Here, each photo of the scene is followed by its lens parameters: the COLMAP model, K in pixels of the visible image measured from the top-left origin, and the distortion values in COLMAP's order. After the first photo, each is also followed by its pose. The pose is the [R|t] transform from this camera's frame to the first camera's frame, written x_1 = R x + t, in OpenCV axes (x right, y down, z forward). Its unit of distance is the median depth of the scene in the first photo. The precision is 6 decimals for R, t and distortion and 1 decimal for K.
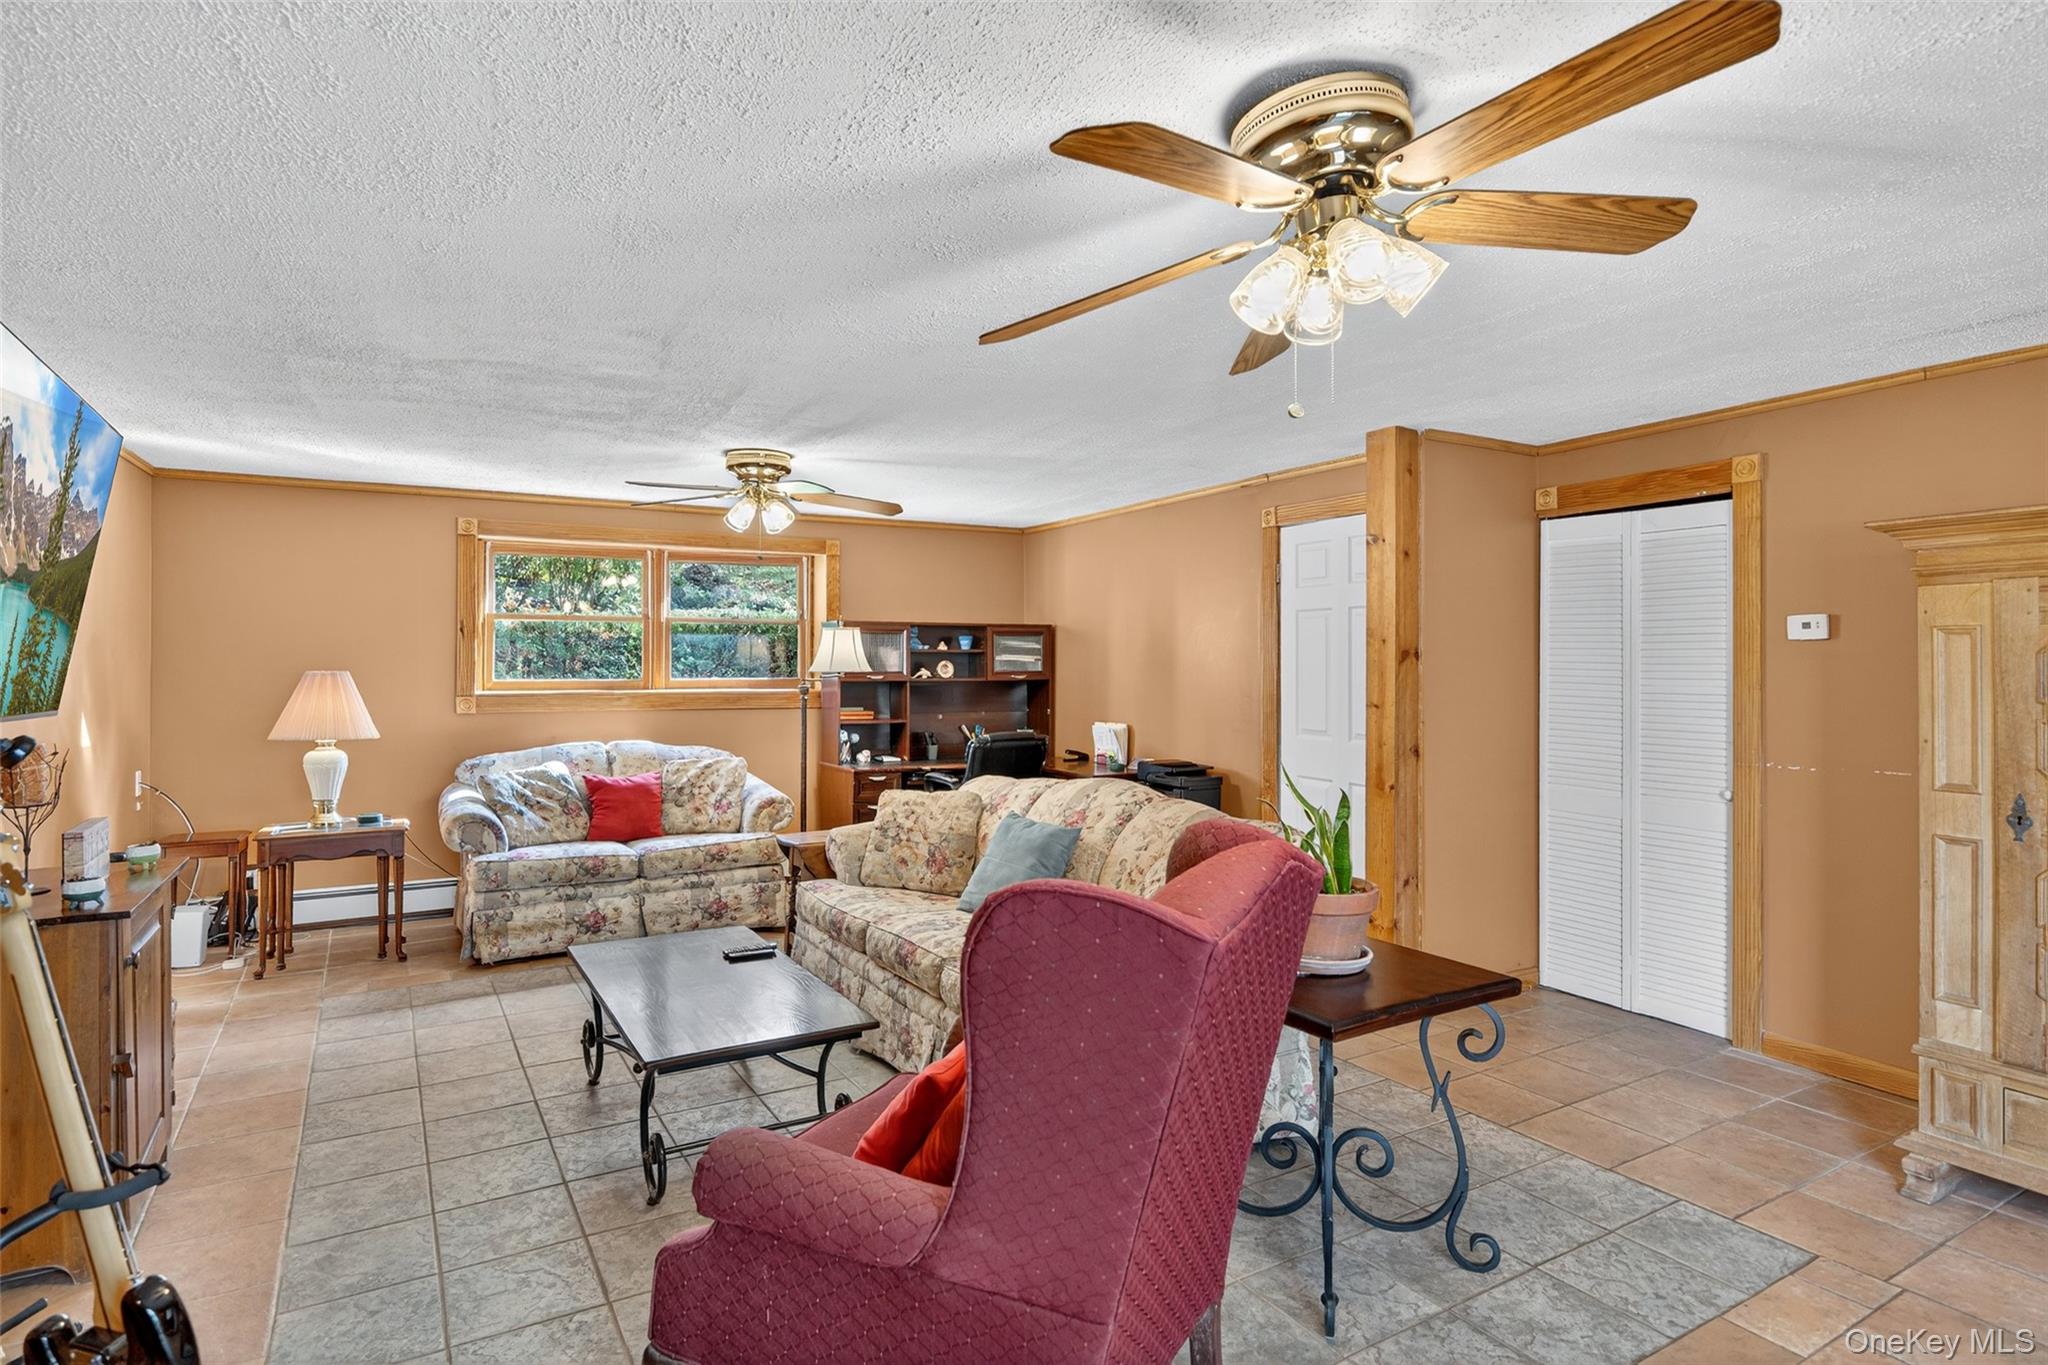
lens RADIAL K [[1060.5, 0, 1014.8], [0, 1060.5, 674.6], [0, 0, 1]] dist [0.019373, 0.000591]
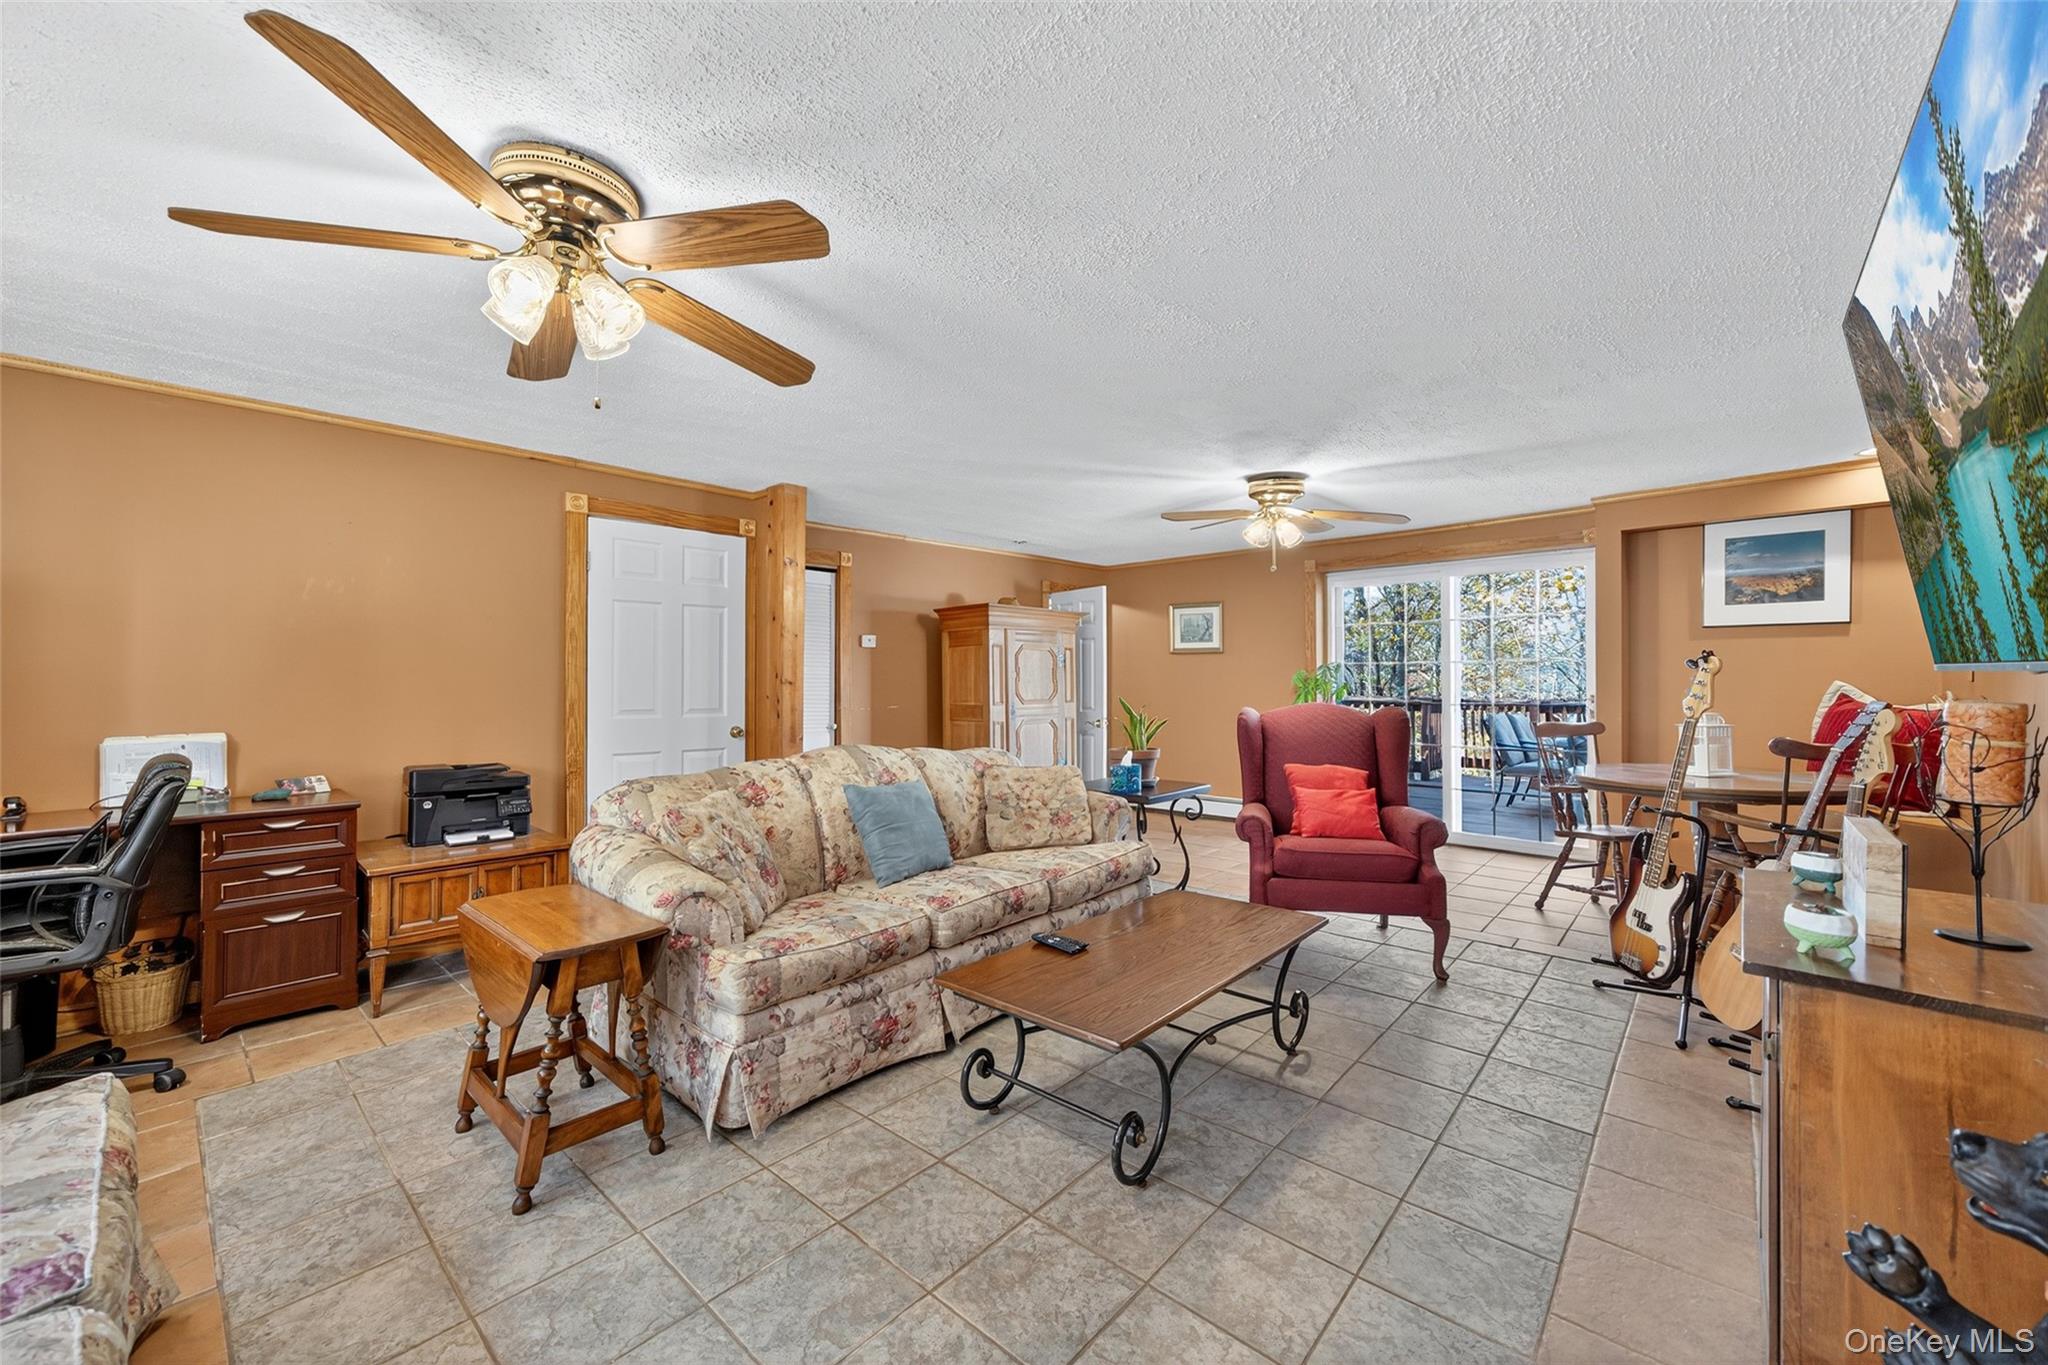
lens RADIAL K [[797.3, 0, 1022.5], [0, 797.3, 679.7], [0, 0, 1]] dist [0.002660, 0.000118]
pose [[-0.304210, 0.001219, 0.952604, -0.939781], [0.011928, 0.999926, 0.002530, 0.035350], [-0.952530, 0.012133, -0.304202, 1.308341]]
